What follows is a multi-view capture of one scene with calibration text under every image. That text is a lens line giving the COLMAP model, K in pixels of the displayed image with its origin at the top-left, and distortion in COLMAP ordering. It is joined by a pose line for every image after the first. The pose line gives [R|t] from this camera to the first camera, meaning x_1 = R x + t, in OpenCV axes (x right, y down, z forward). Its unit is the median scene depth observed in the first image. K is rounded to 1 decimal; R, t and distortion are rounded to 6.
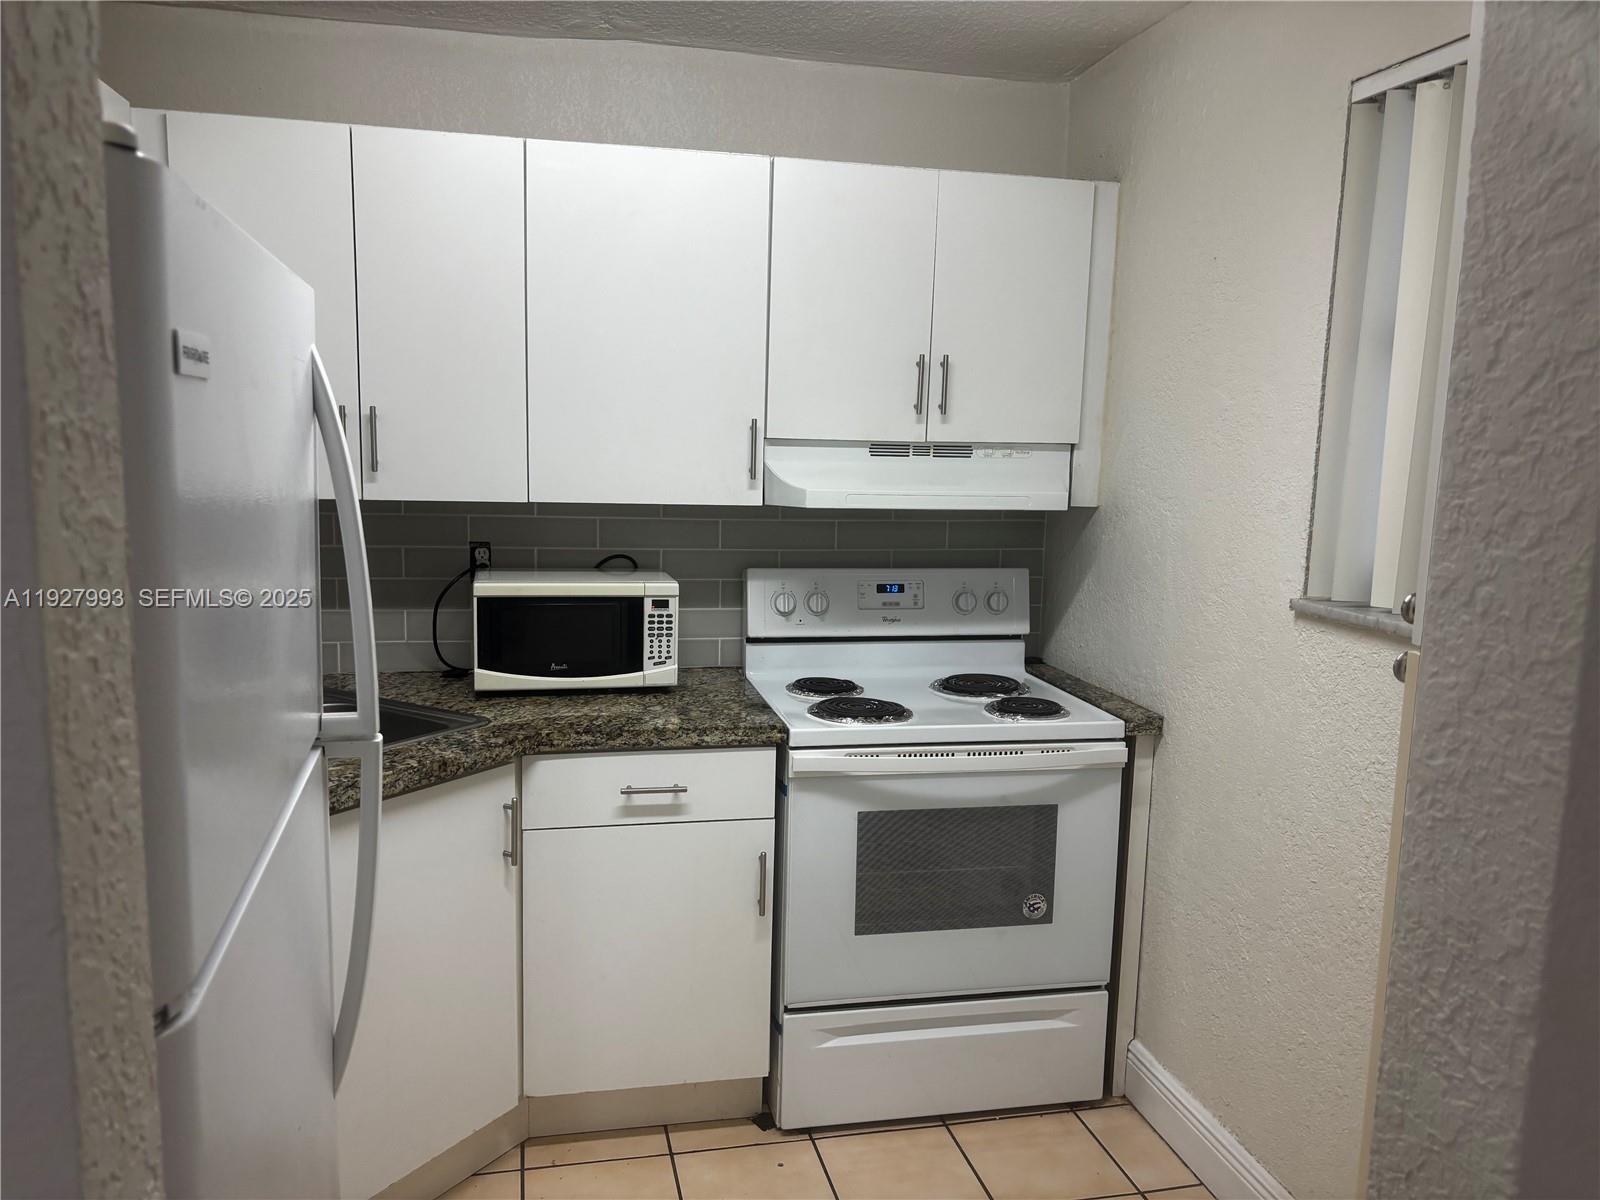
lens RADIAL K [[1203.2, 0, 800.0], [0, 1203.2, 600.0], [0, 0, 1]] dist [0.008470, 0.004233]
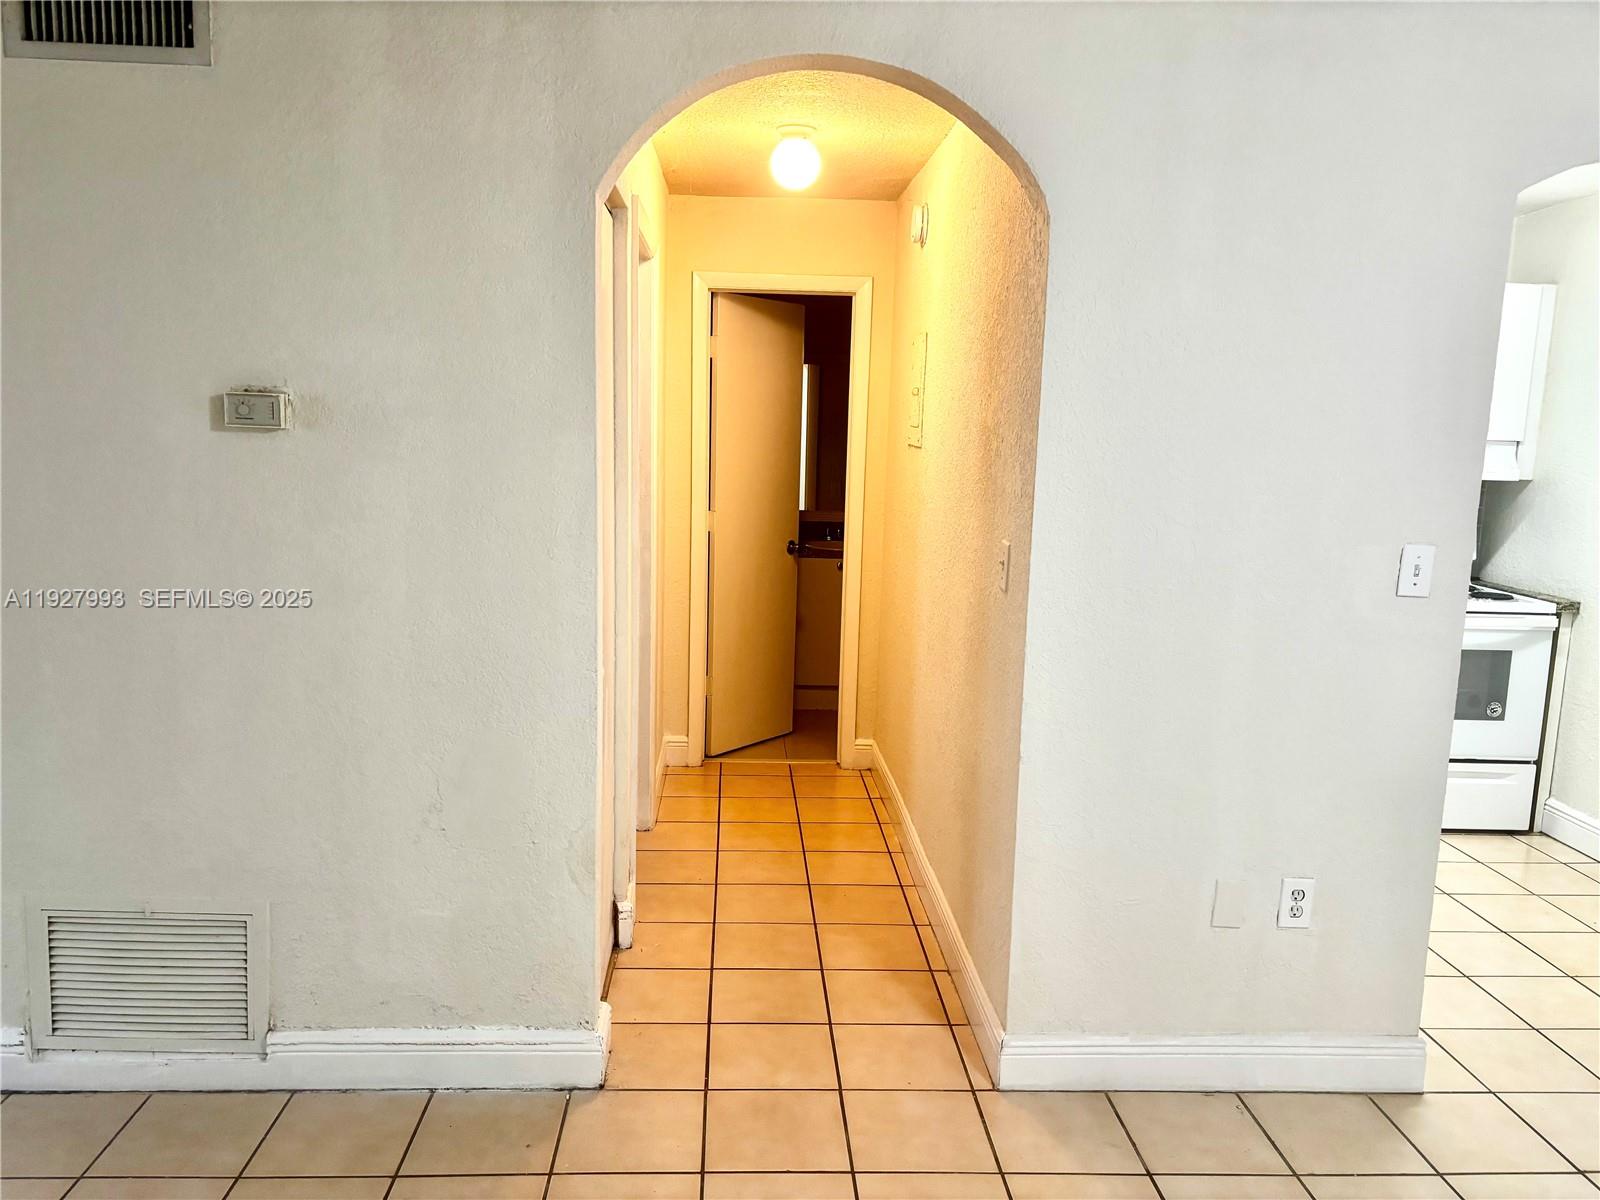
lens RADIAL K [[1203.2, 0, 800.0], [0, 1203.2, 600.0], [0, 0, 1]] dist [0.008470, 0.004233]
pose [[0.985237, 0.028241, -0.168848, -0.488759], [-0.026799, 0.999582, 0.010808, 0.103115], [0.169082, -0.006123, 0.985583, -0.856375]]
